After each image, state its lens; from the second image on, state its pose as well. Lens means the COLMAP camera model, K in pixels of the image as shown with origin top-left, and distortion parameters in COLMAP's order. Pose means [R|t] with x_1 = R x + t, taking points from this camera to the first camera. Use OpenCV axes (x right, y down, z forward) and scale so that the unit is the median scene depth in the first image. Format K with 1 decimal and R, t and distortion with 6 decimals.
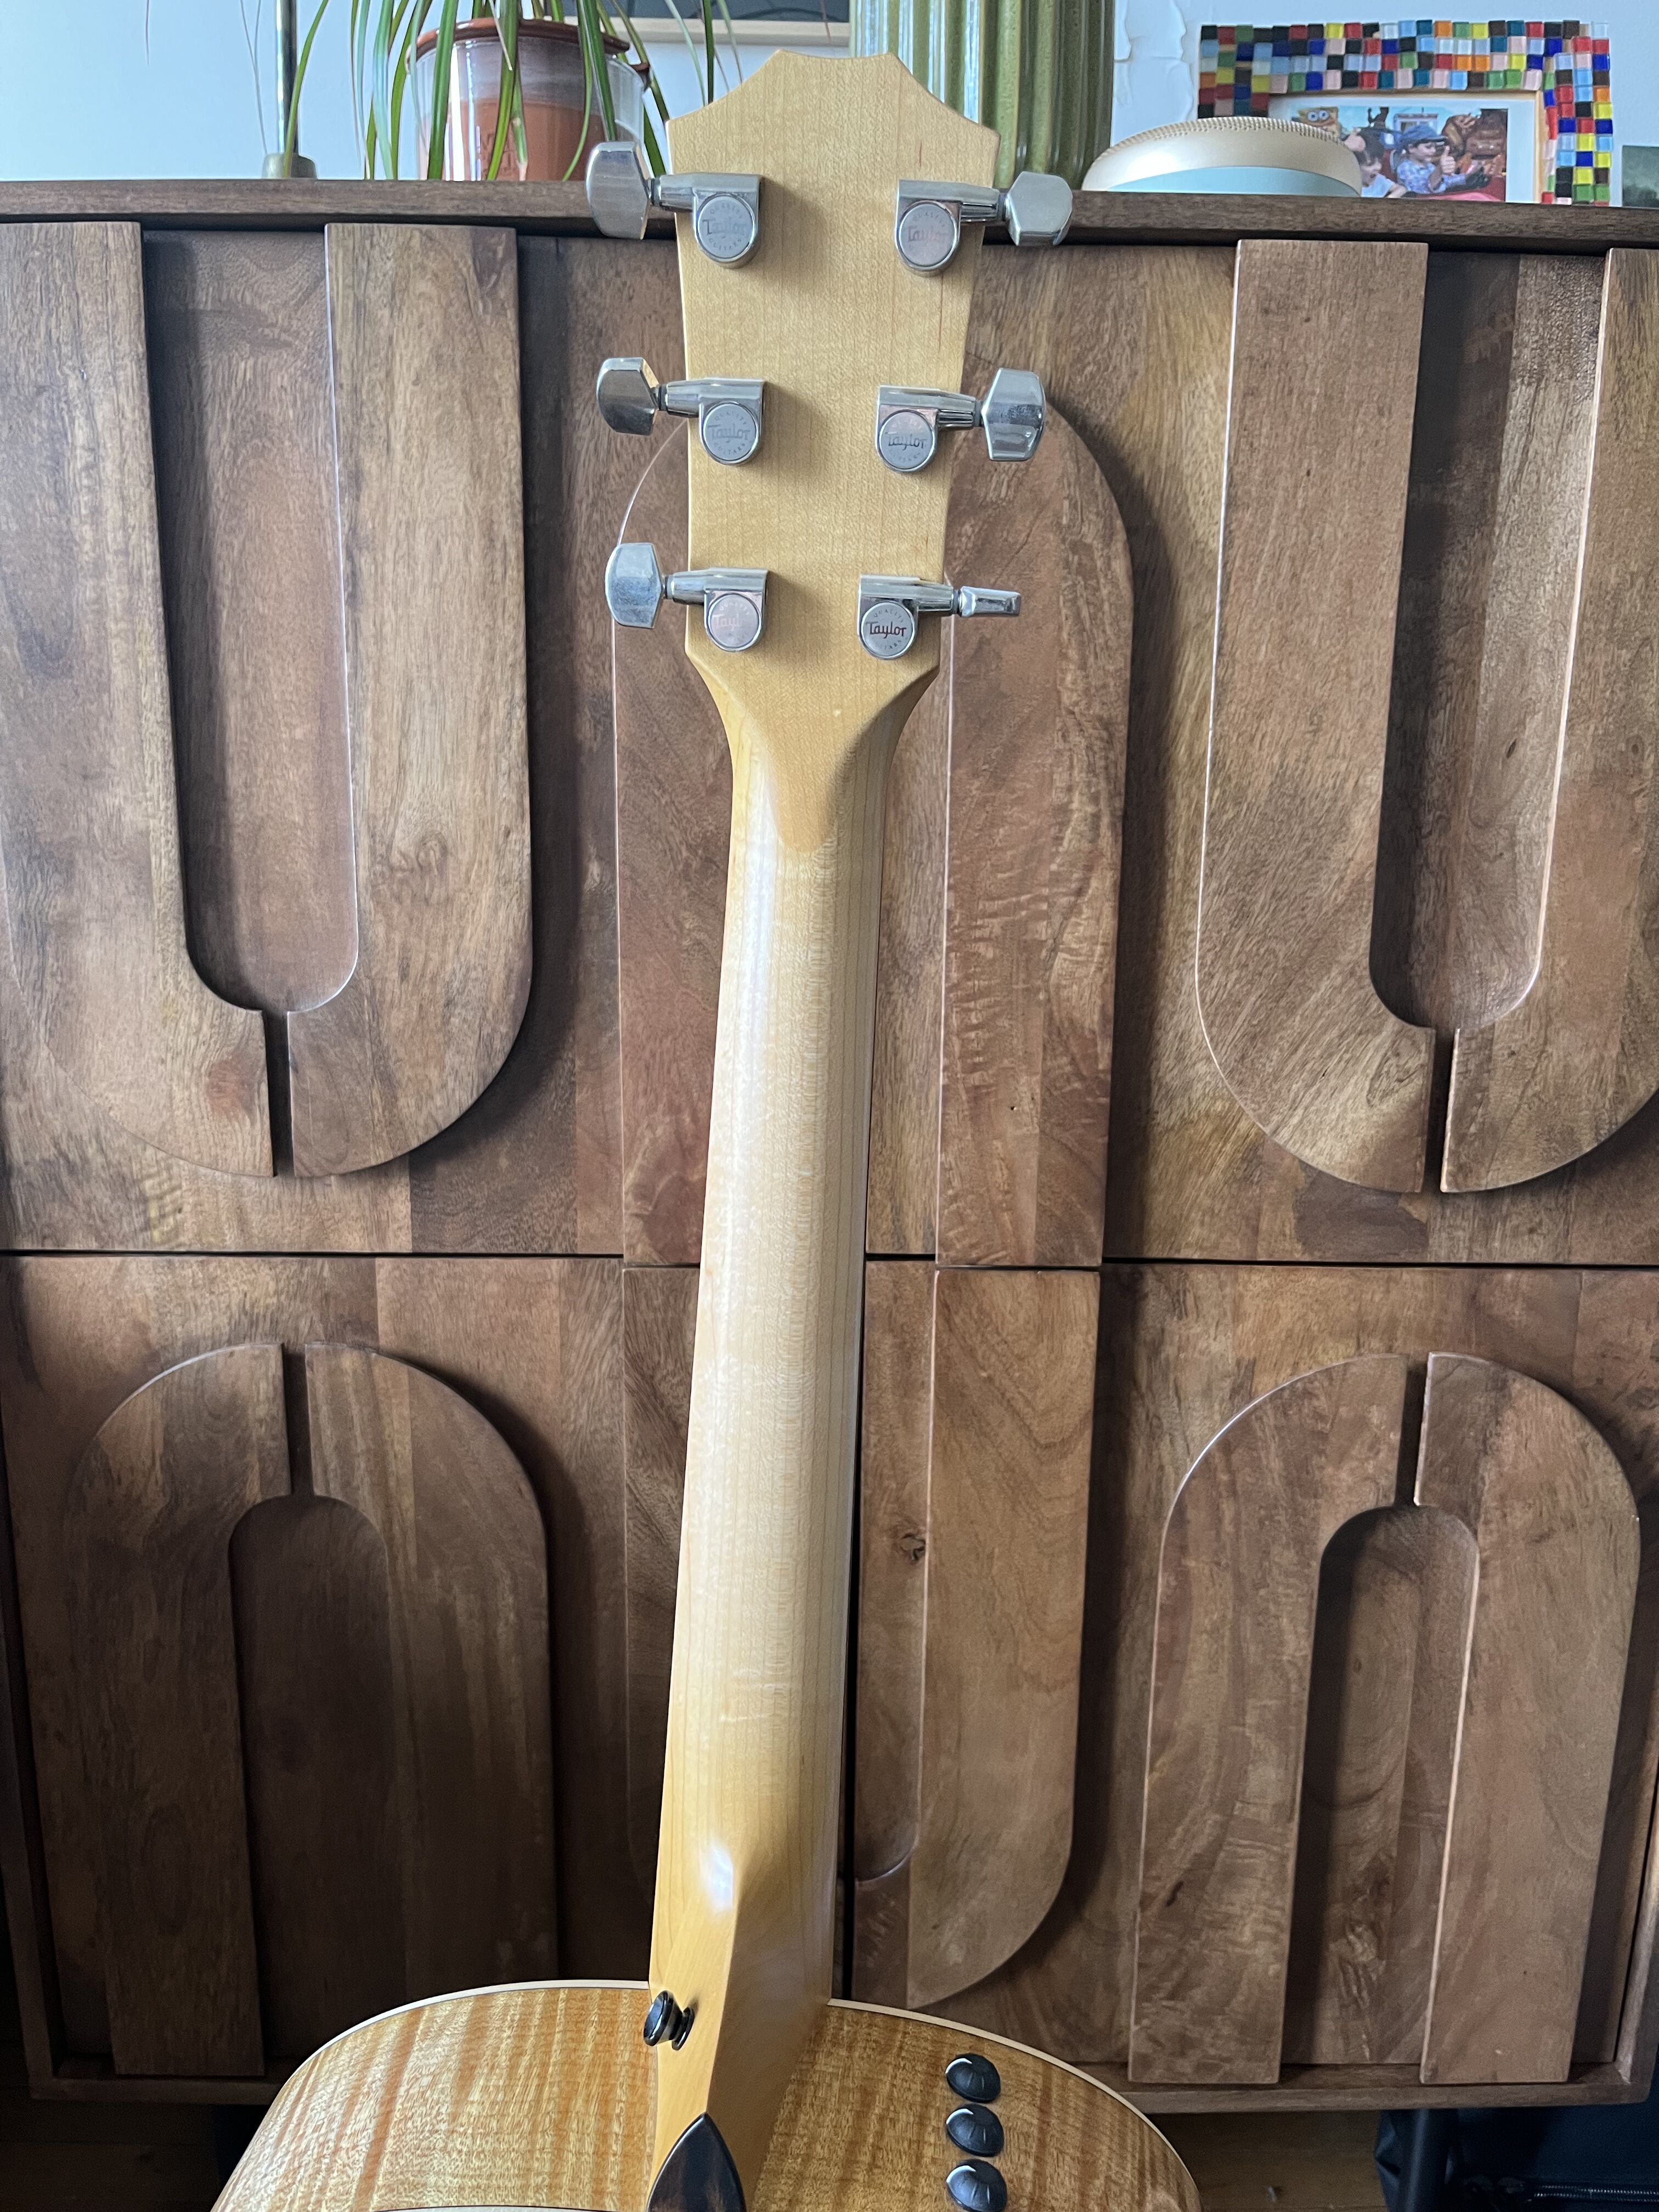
lens RADIAL K [[1630.1, 0, 829.5], [0, 1630.1, 1106.0], [0, 0, 1]] dist [0.055071, -0.072380]
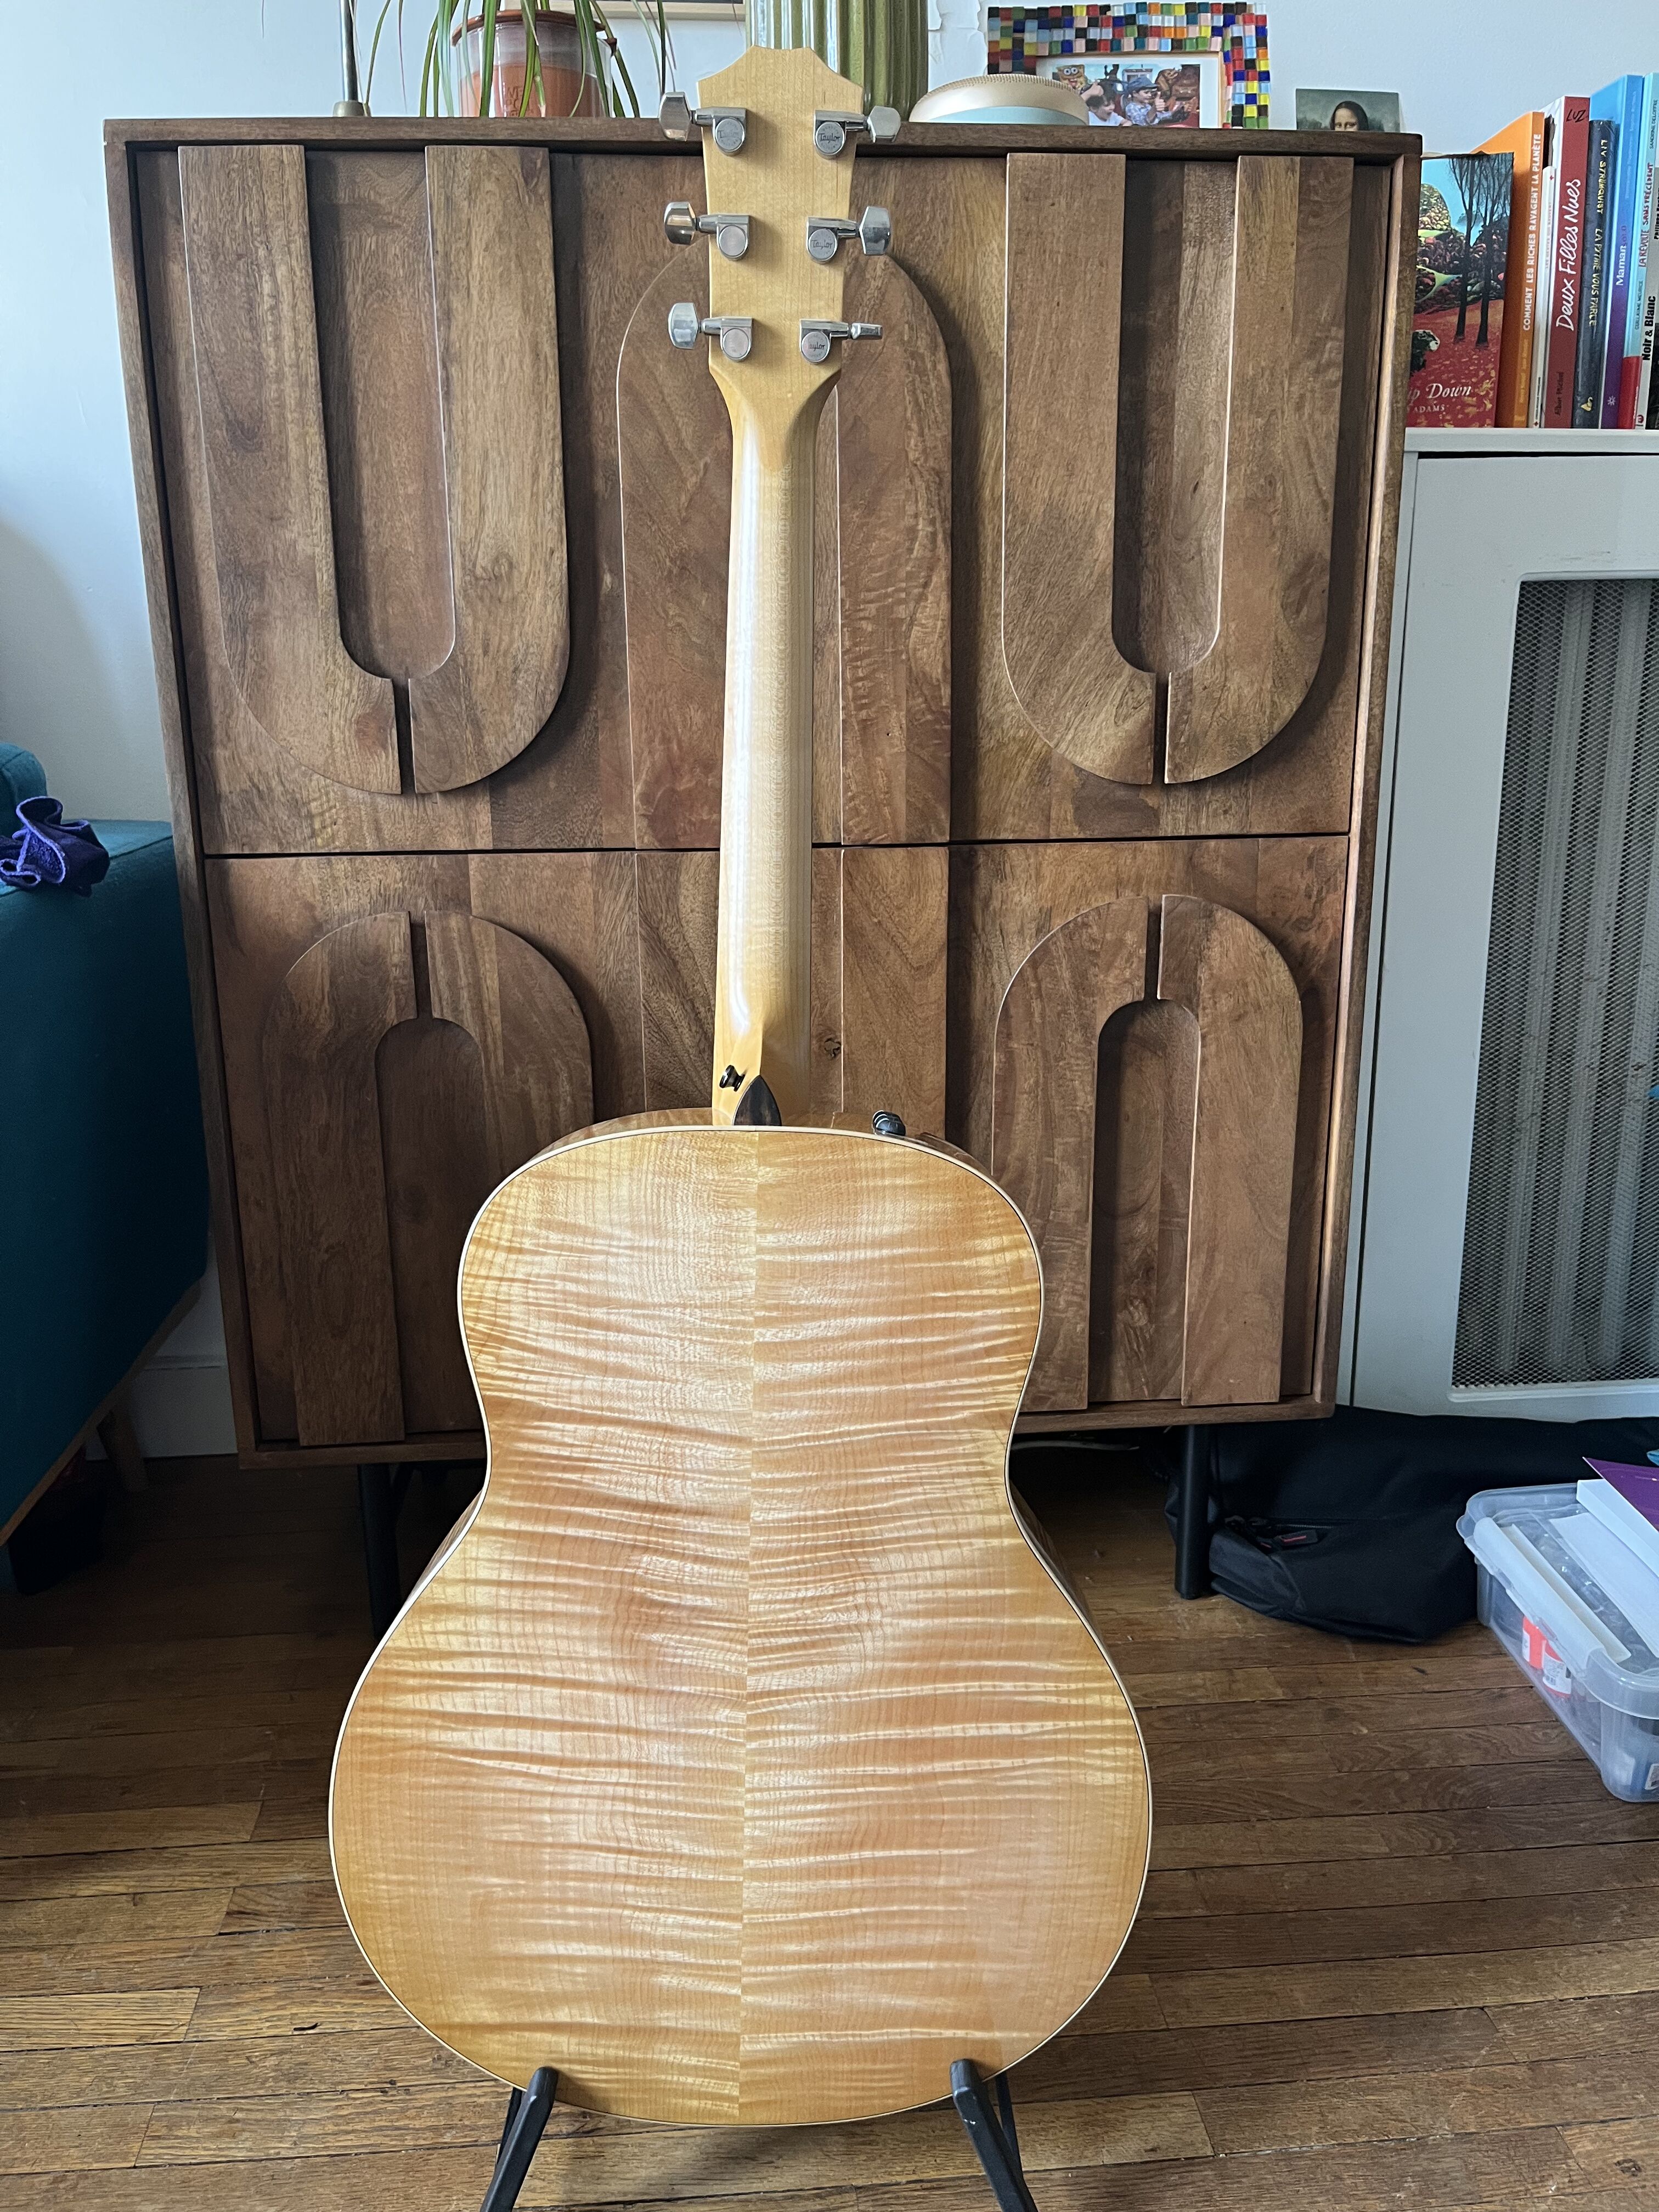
lens RADIAL K [[1635.1, 0, 813.5], [0, 1635.1, 1117.7], [0, 0, 1]] dist [0.056223, -0.069621]
pose [[0.997205, -0.041538, 0.062104, -0.068129], [0.039758, 0.998770, 0.029639, 0.313796], [-0.063259, -0.027087, 0.997629, -0.544177]]
